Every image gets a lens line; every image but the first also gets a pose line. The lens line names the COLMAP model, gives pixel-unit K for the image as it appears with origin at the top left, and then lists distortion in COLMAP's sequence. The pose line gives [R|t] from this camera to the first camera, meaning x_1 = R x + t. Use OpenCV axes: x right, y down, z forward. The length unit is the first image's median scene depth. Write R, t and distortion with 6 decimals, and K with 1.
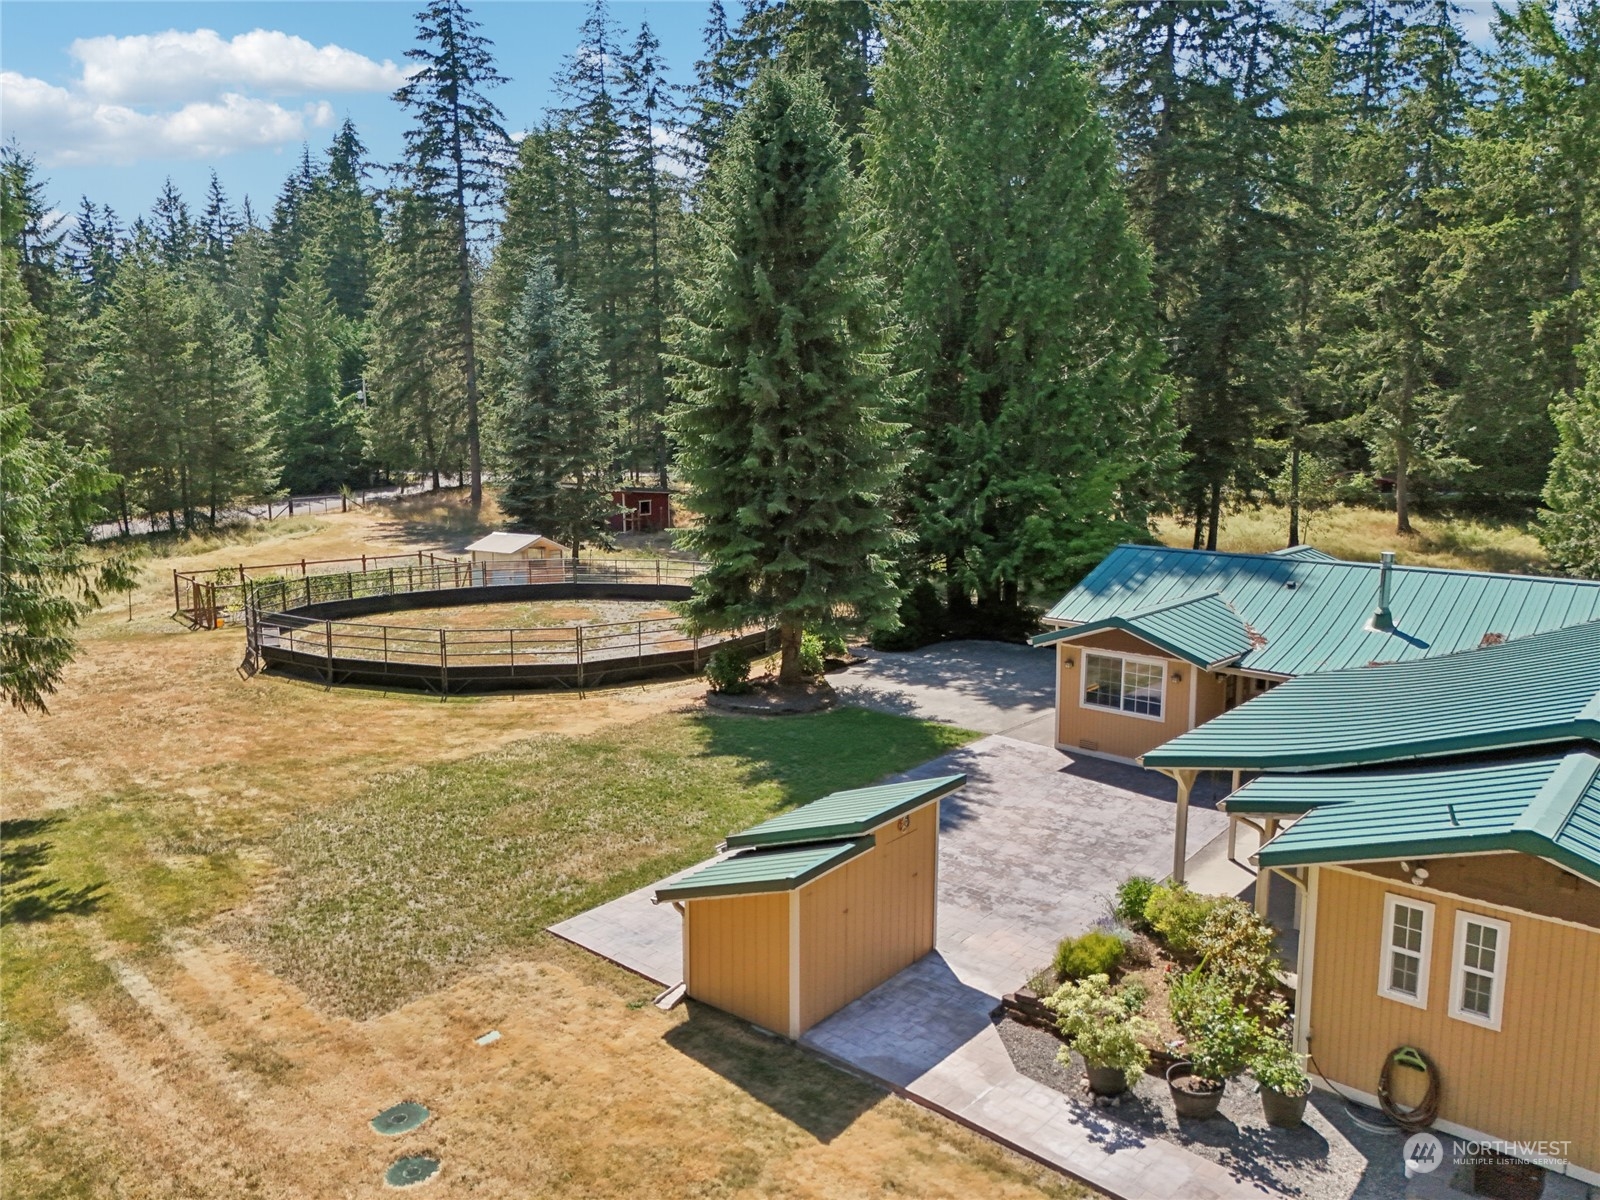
lens RADIAL K [[1207.8, 0, 807.7], [0, 1207.8, 602.5], [0, 0, 1]] dist [0.062013, -0.036340]
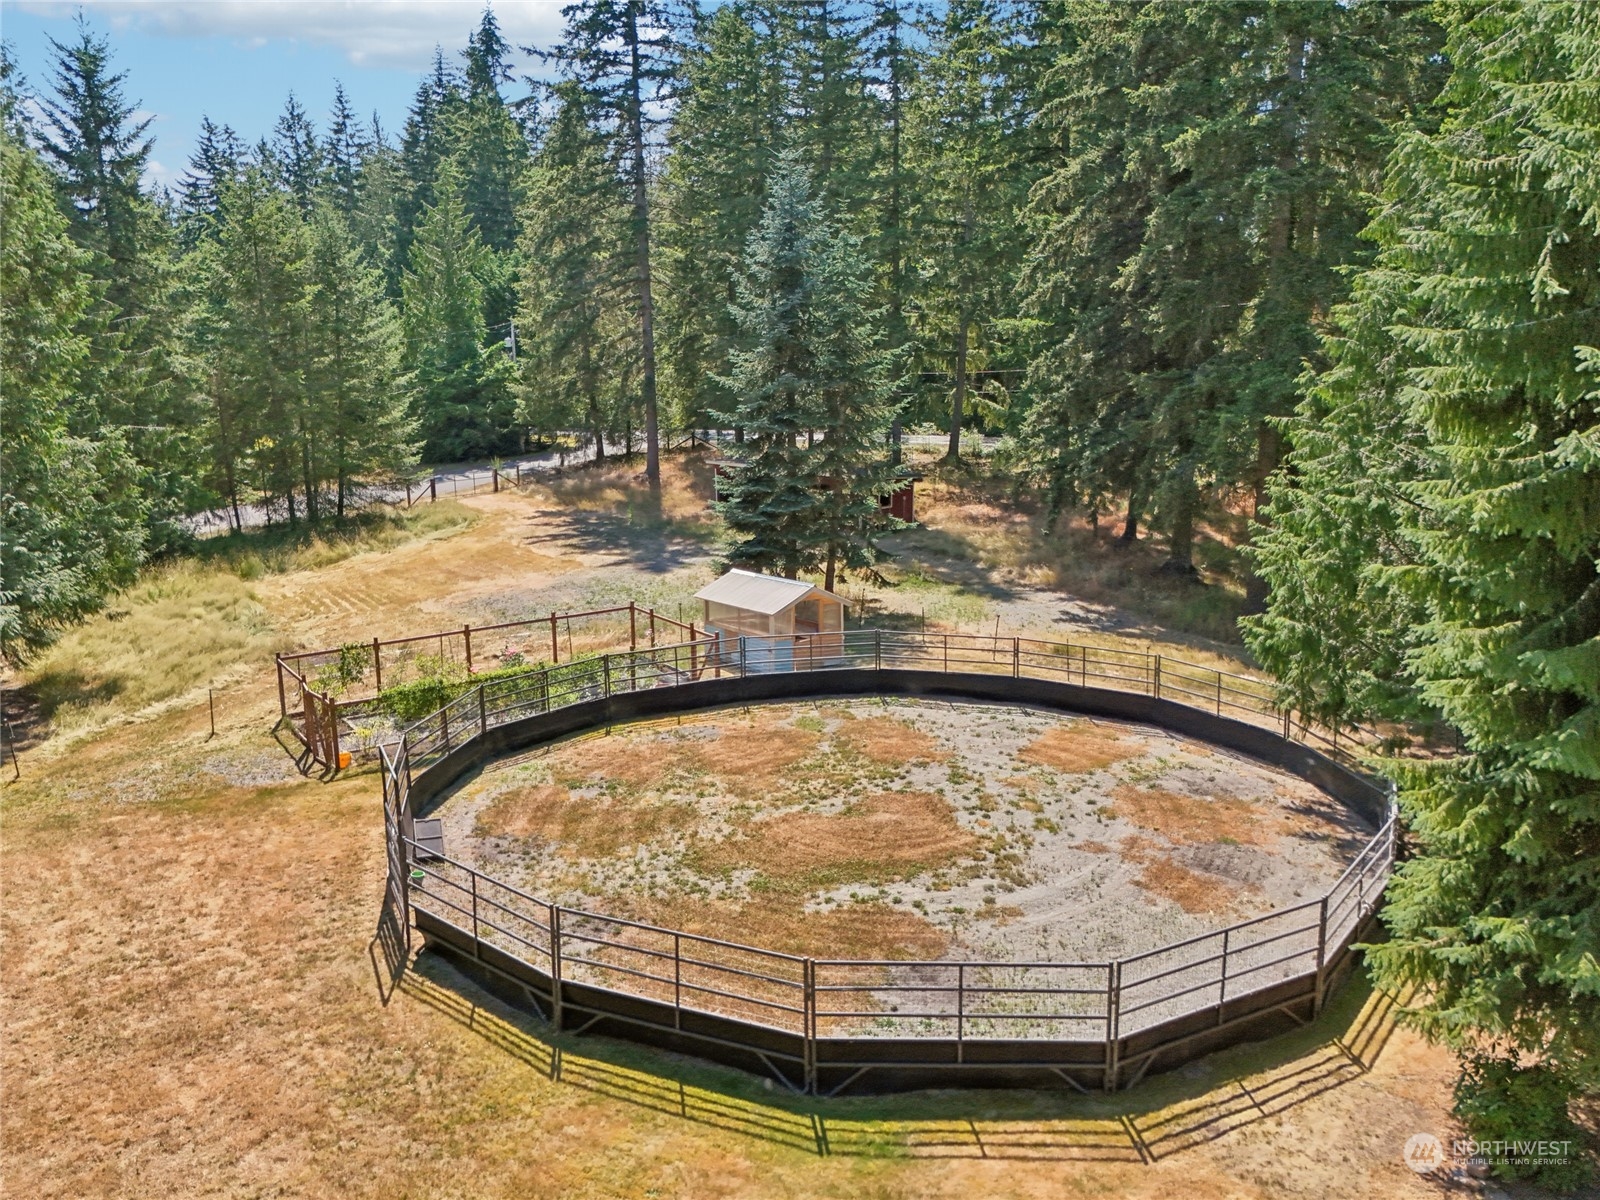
lens RADIAL K [[1207.8, 0, 804.1], [0, 1207.8, 600.0], [0, 0, 1]] dist [0.062013, -0.036340]
pose [[0.995354, 0.011622, -0.095580, -0.098787], [-0.006133, 0.998326, 0.057520, -0.050842], [0.096088, -0.056666, 0.993759, 0.213722]]
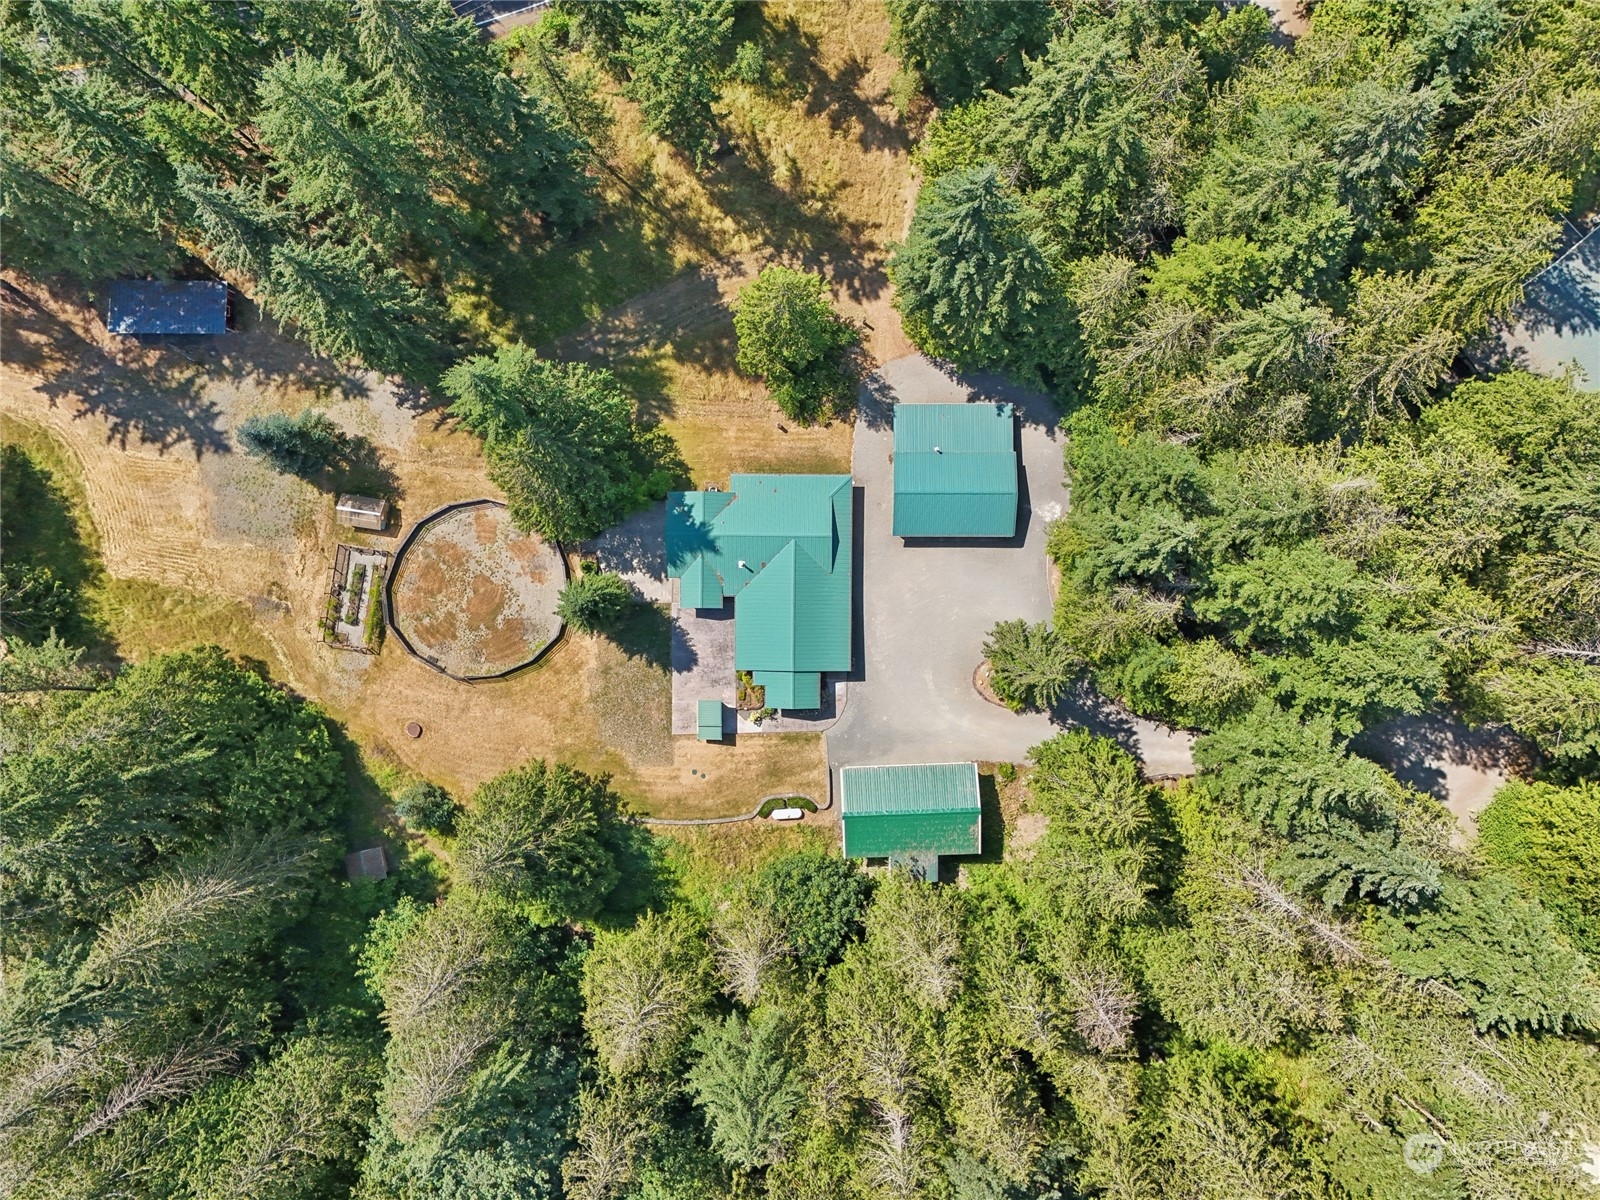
lens RADIAL K [[1207.8, 0, 797.2], [0, 1207.8, 602.2], [0, 0, 1]] dist [0.062013, -0.036340]
pose [[0.766676, -0.641813, -0.016857, 0.185719], [0.109672, 0.105048, 0.988401, -1.321427], [-0.632598, -0.759632, 0.150927, 0.030272]]
